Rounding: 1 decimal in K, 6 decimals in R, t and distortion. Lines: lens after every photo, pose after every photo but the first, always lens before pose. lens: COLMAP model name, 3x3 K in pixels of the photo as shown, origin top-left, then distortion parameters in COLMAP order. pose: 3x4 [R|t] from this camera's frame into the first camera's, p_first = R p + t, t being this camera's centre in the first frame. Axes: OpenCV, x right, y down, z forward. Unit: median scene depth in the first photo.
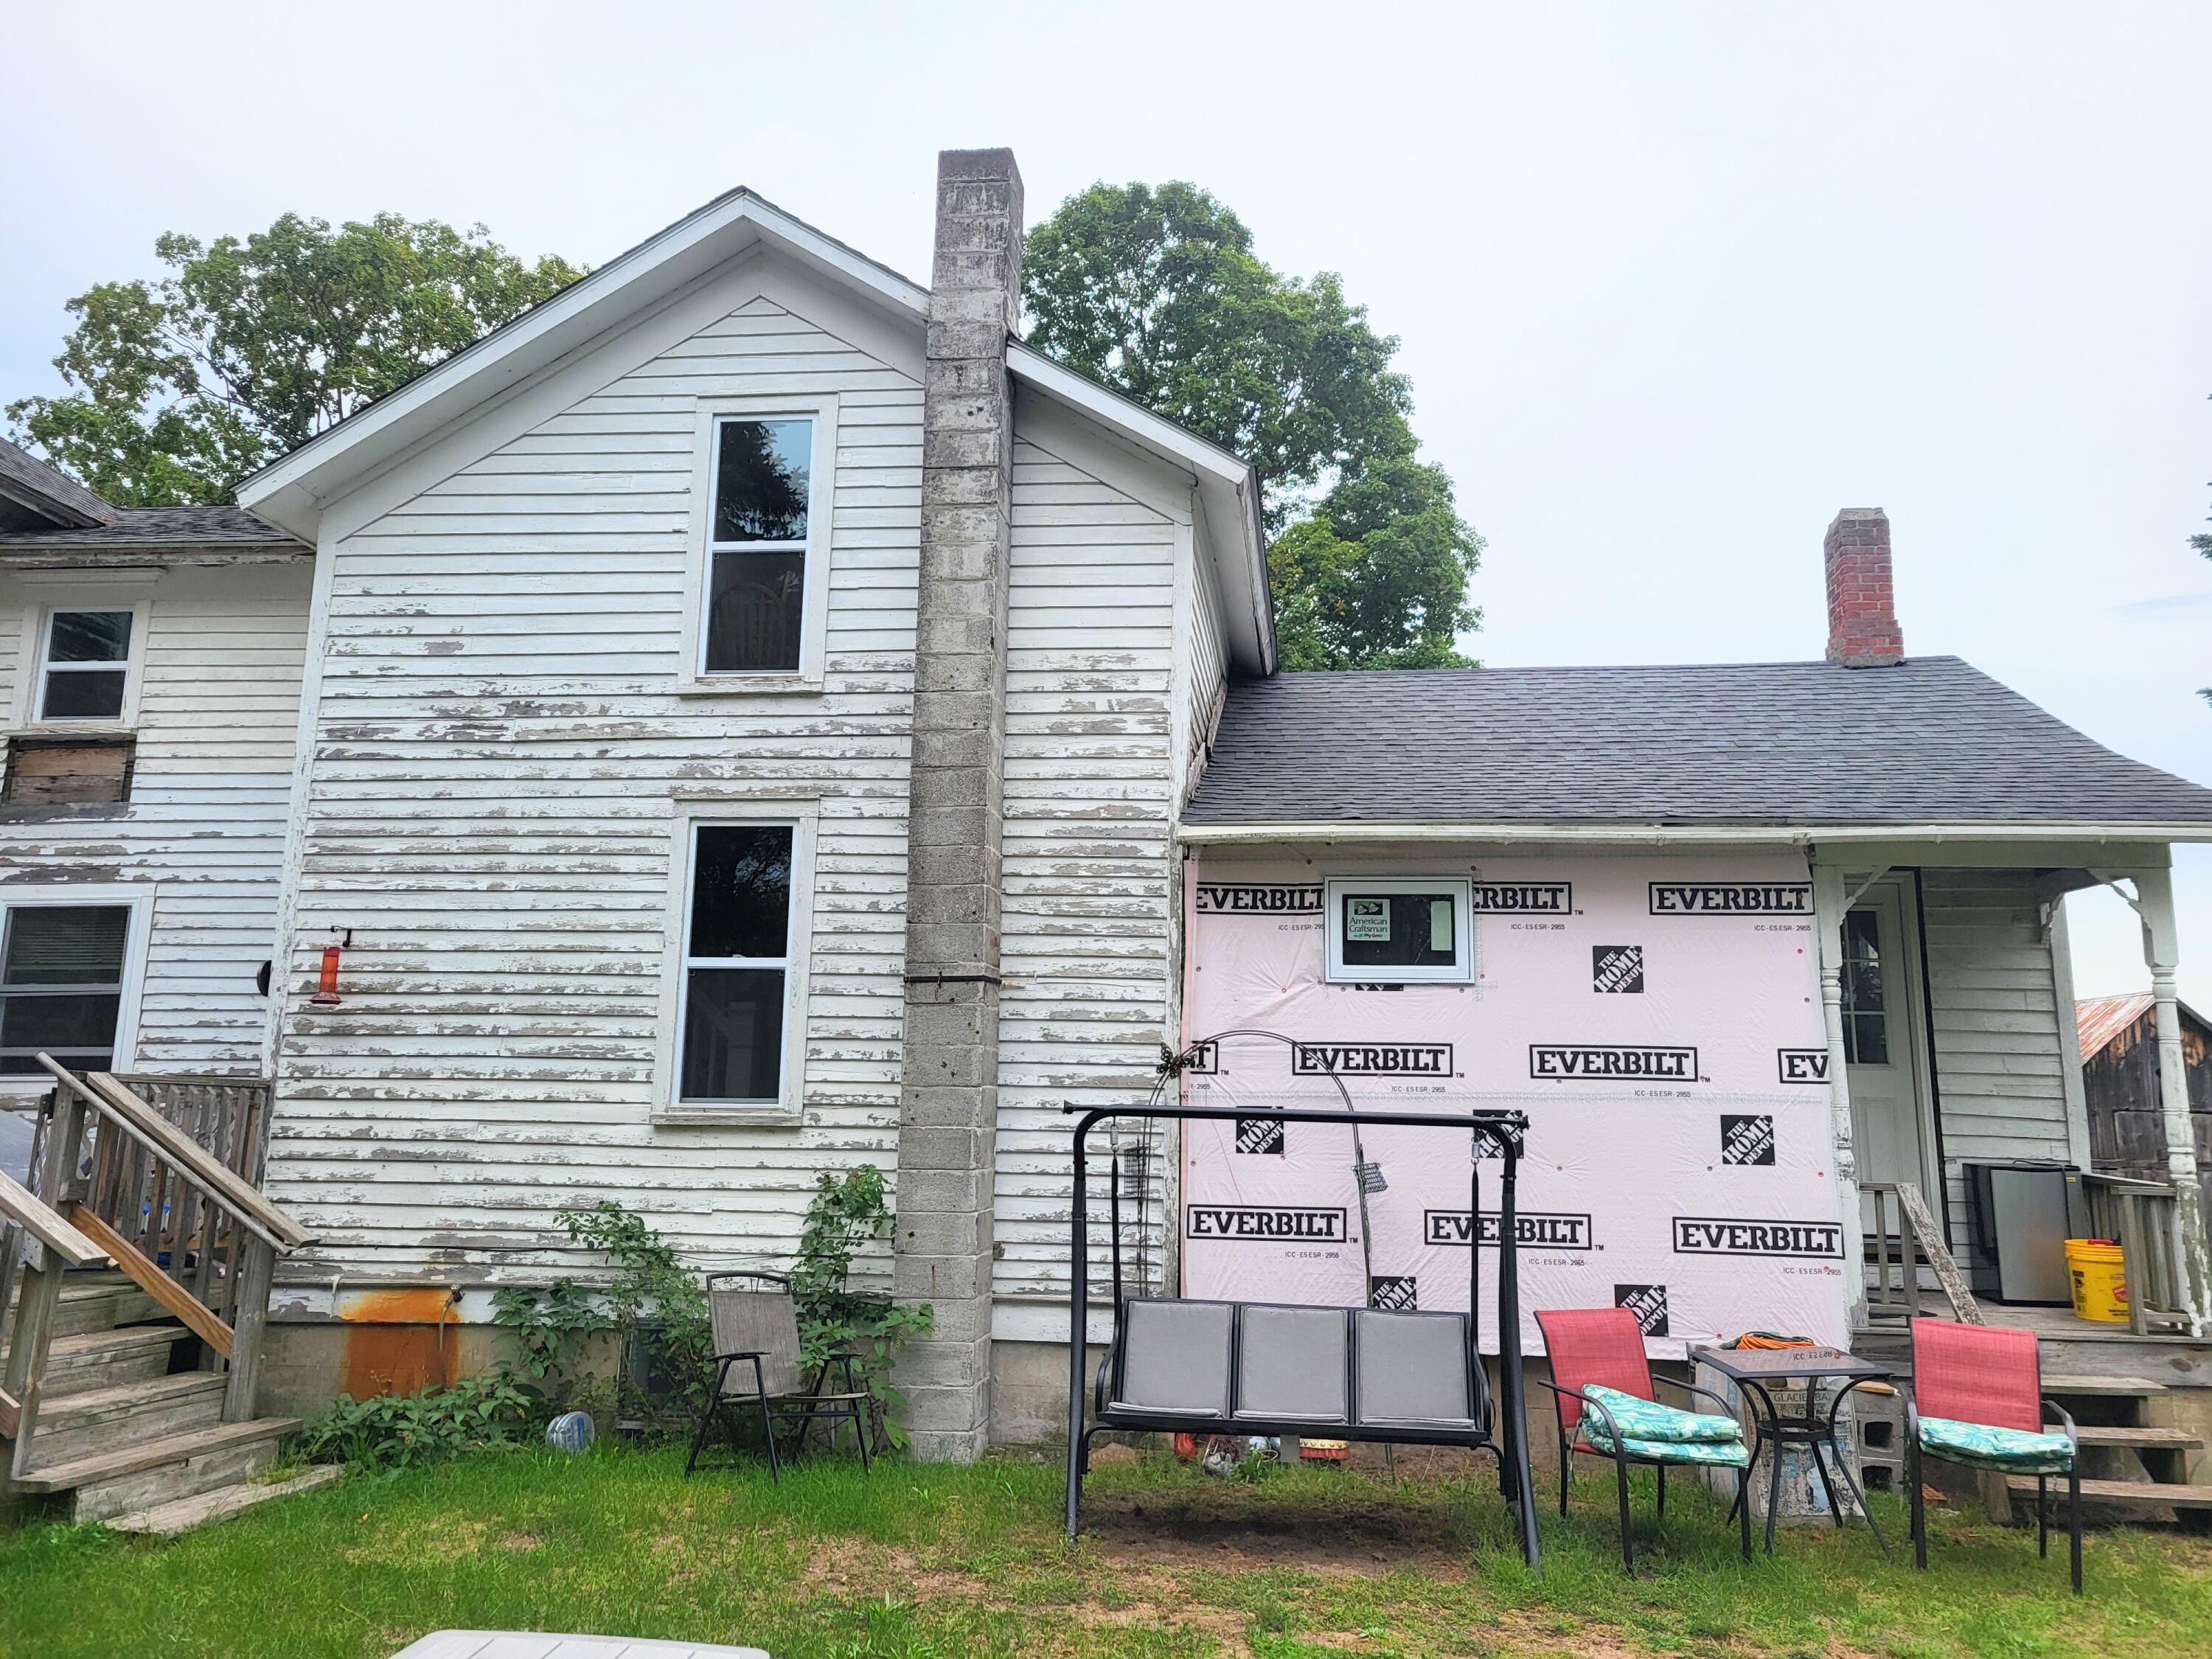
lens RADIAL K [[1640.9, 0, 1106.3], [0, 1640.9, 801.4], [0, 0, 1]] dist [0.055571, -0.030296]
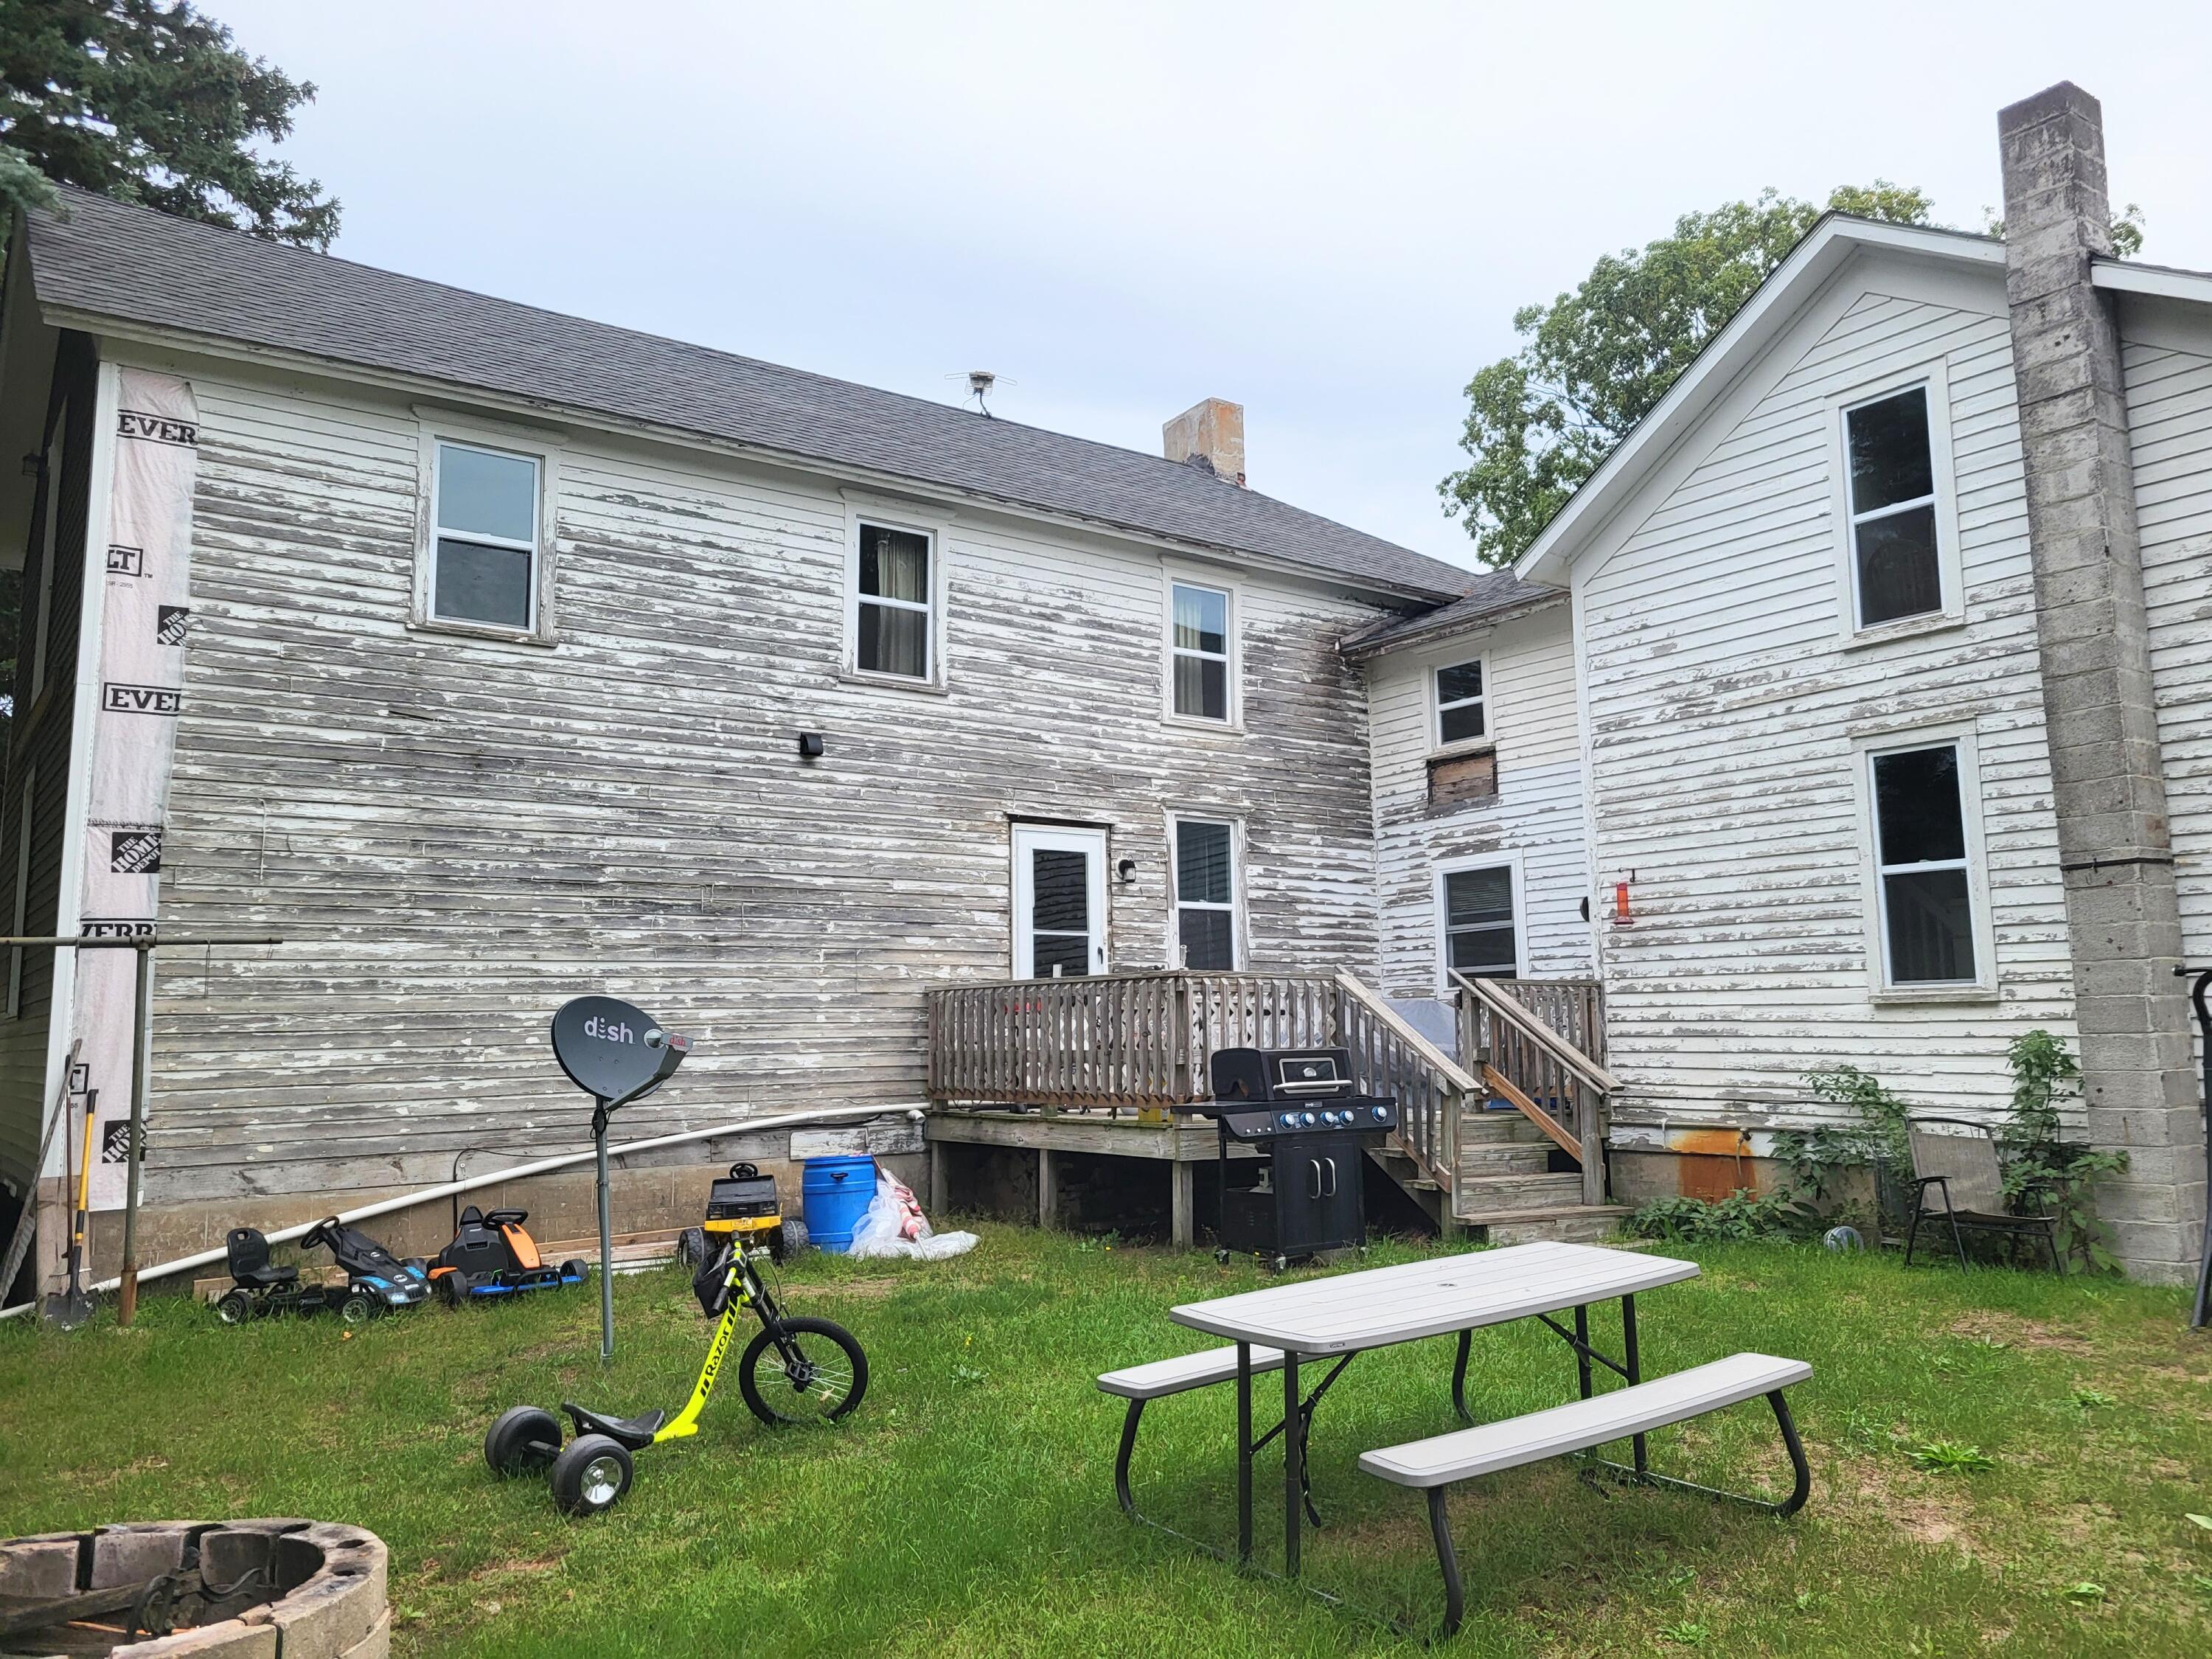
lens RADIAL K [[1640.9, 0, 1106.3], [0, 1640.9, 801.4], [0, 0, 1]] dist [0.055571, -0.030296]
pose [[0.657912, -0.129848, -0.741816, 0.275352], [0.166578, 0.985716, -0.024804, -0.016139], [0.734441, -0.107251, 0.670144, -0.221070]]
